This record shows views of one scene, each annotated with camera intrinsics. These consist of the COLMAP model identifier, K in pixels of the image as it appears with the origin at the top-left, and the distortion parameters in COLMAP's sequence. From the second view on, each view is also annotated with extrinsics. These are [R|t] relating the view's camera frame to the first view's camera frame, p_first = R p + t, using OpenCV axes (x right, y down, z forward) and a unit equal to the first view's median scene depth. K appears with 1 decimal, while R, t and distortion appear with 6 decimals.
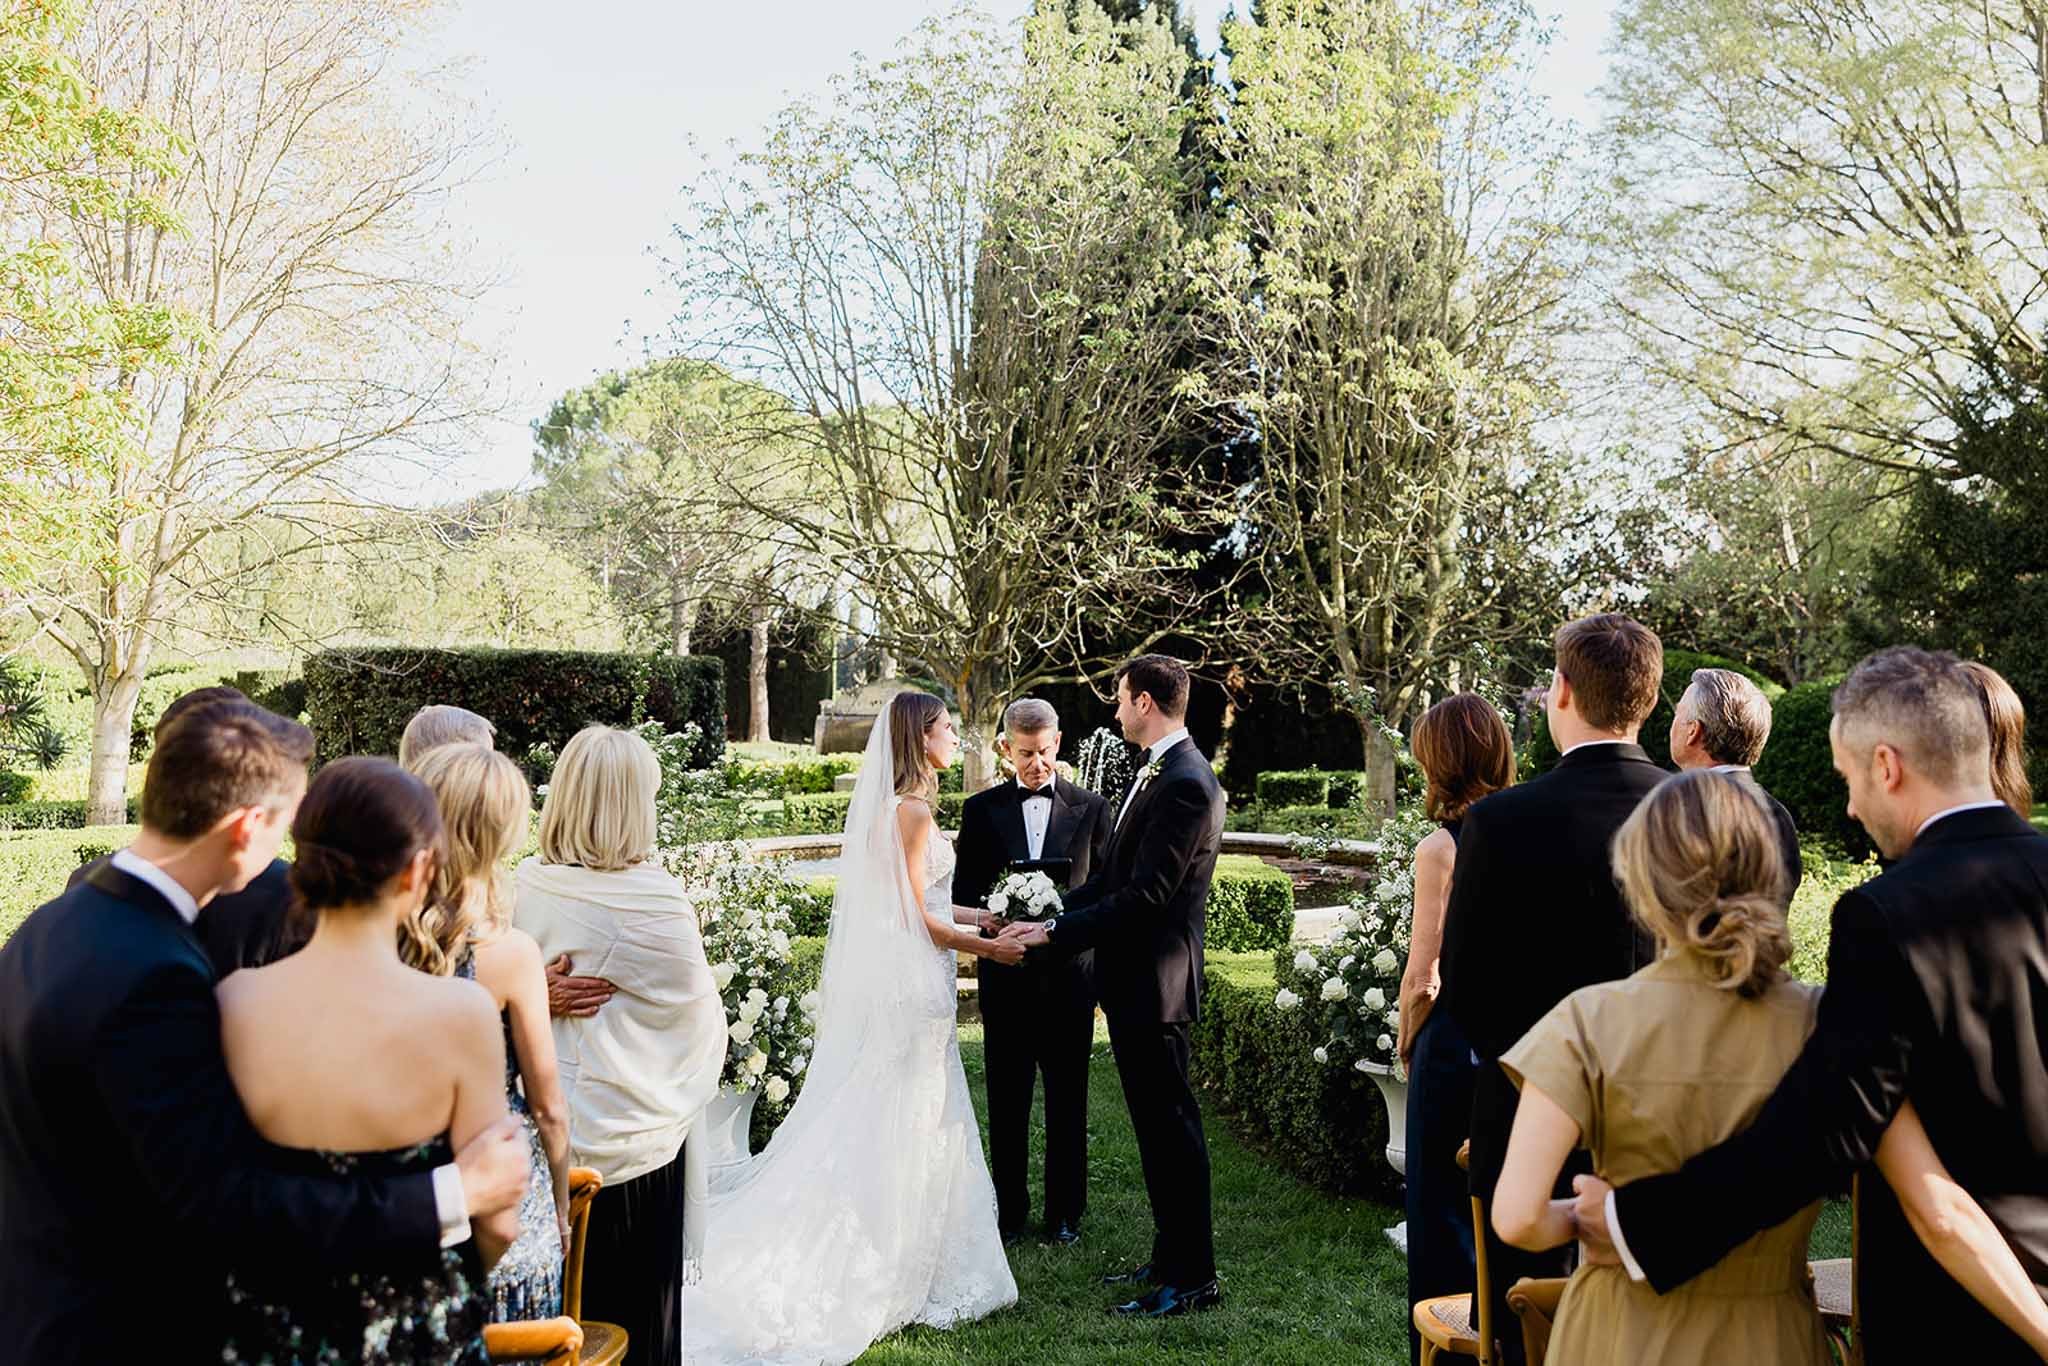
lens RADIAL K [[2109.1, 0, 1068.7], [0, 2109.1, 575.5], [0, 0, 1]] dist [0.096847, 0.001781]
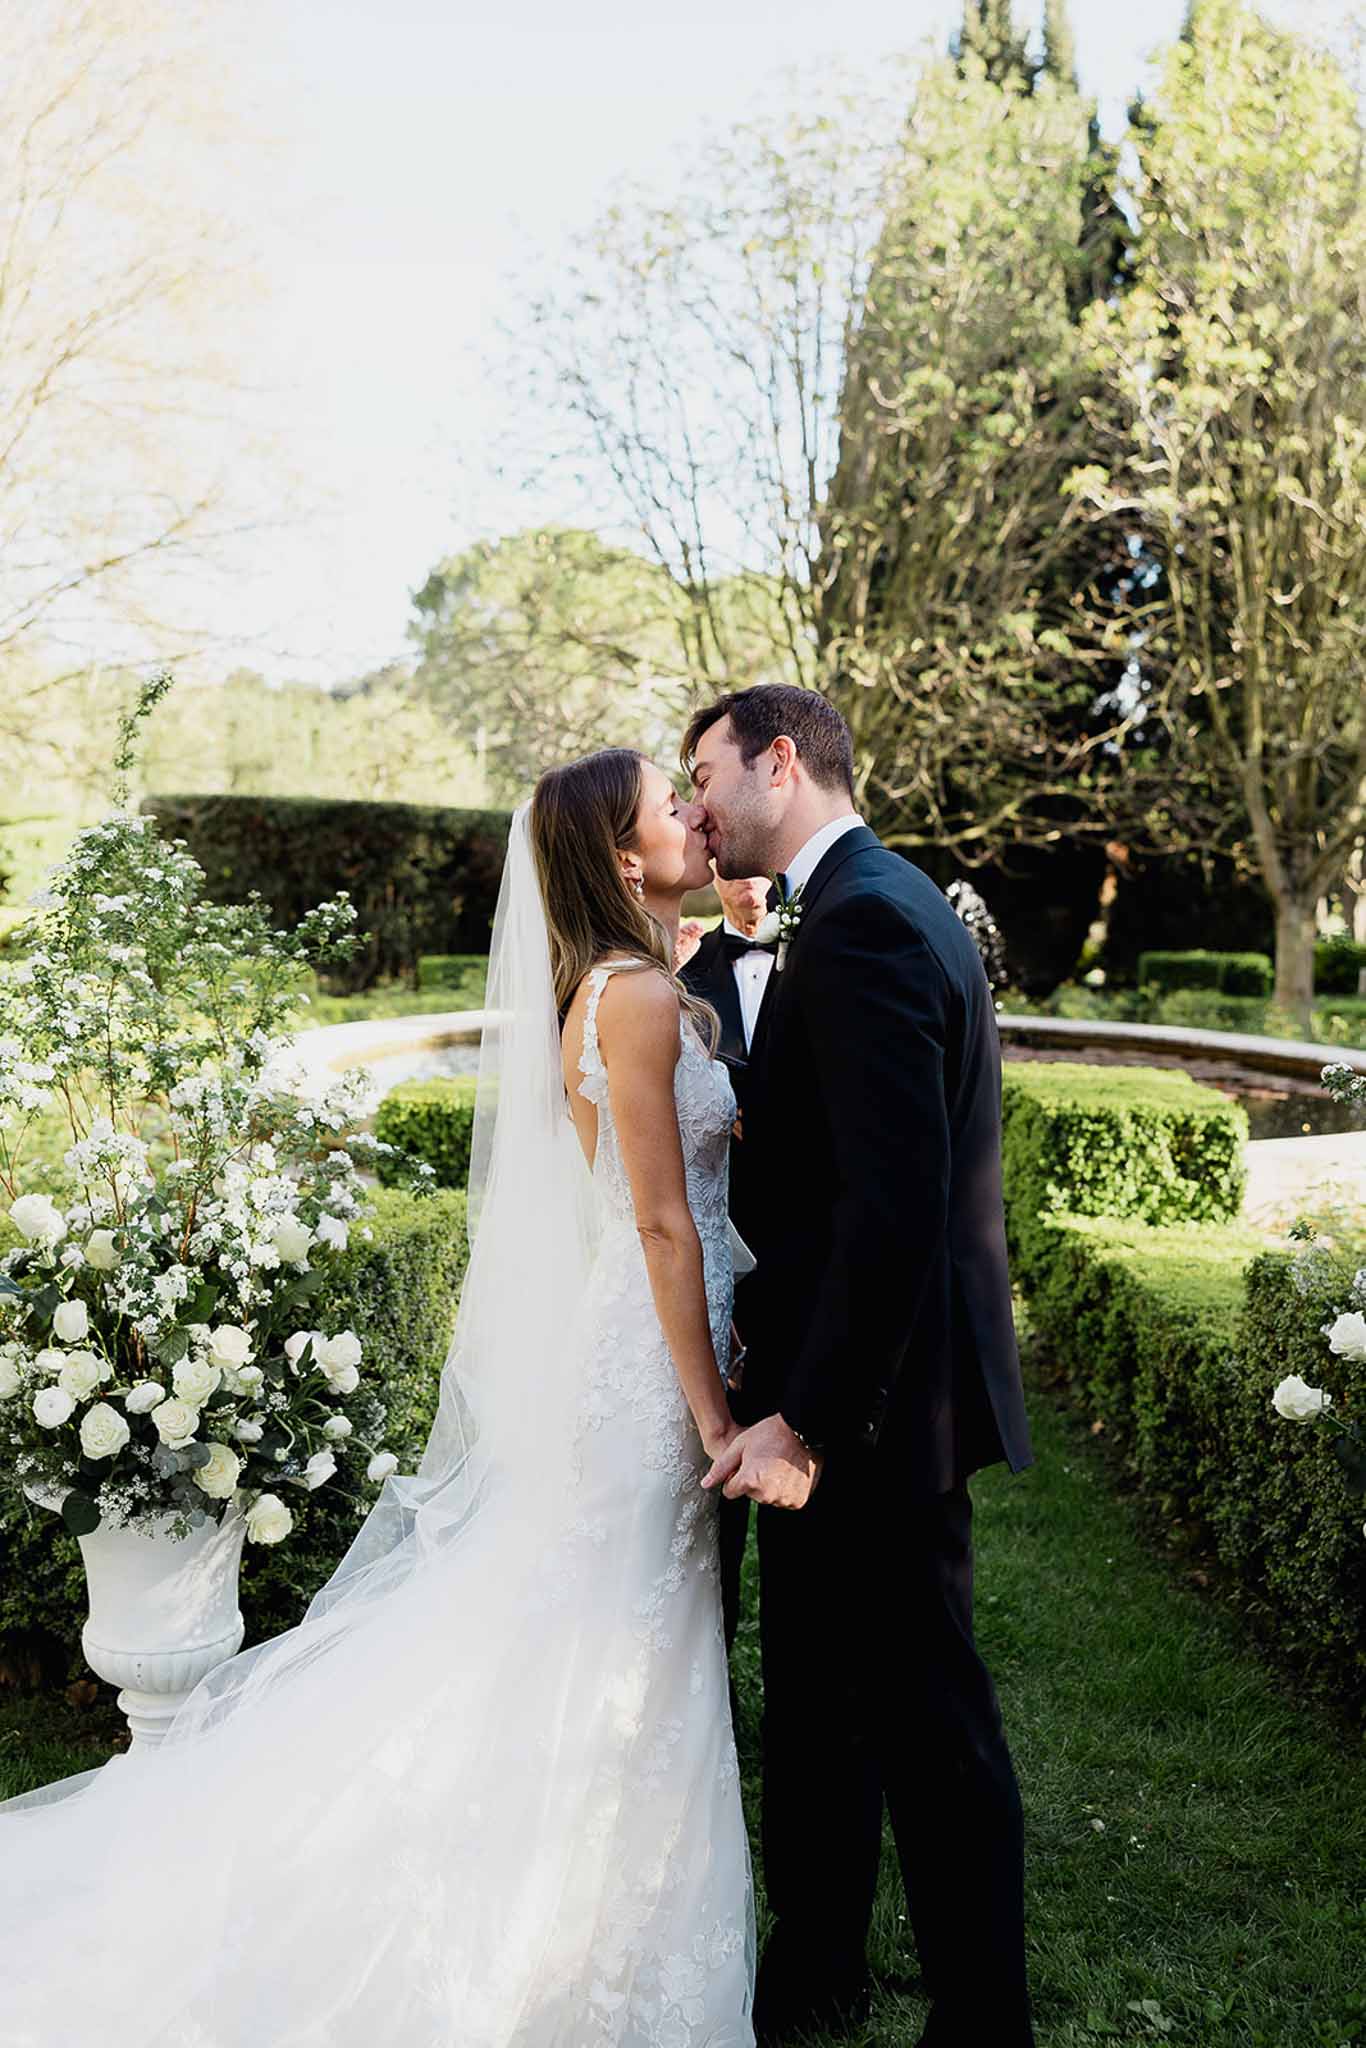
lens RADIAL K [[2013.5, 0, 649.7], [0, 2013.5, 923.2], [0, 0, 1]] dist [0.050781, -0.000380]
pose [[0.989527, 0.027253, -0.141750, 0.005534], [-0.015585, 0.996446, 0.082785, 0.016493], [0.143502, -0.079709, 0.986435, 0.158949]]
